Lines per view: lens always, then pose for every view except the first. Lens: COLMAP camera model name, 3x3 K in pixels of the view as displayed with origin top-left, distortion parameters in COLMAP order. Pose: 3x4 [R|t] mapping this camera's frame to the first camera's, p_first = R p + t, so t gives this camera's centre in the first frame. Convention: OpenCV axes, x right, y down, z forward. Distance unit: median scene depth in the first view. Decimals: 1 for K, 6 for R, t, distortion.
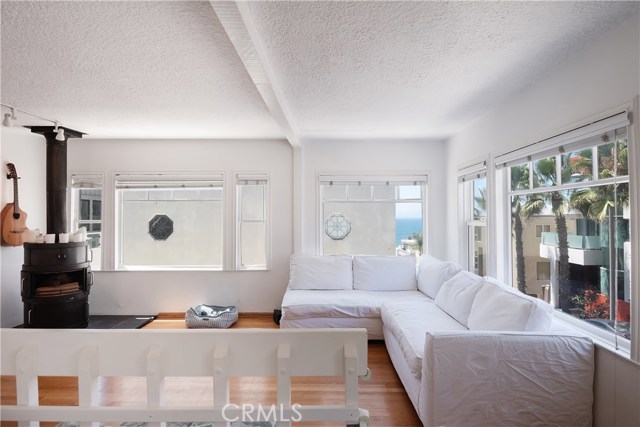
lens RADIAL K [[351.8, 0, 321.7], [0, 351.8, 211.6], [0, 0, 1]] dist [0.000357, -0.002456]
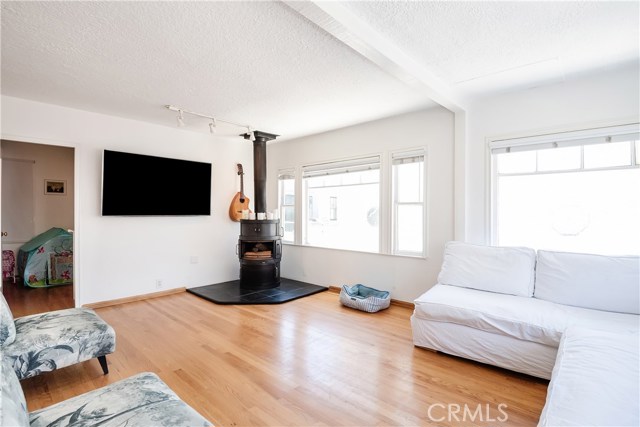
lens RADIAL K [[301.3, 0, 319.6], [0, 301.3, 215.6], [0, 0, 1]] dist [-0.016205, -0.001201]
pose [[0.746632, 0.010976, -0.665147, 0.171731], [0.002194, 0.999818, 0.018961, 0.050283], [0.665234, -0.015616, 0.746471, 0.296850]]
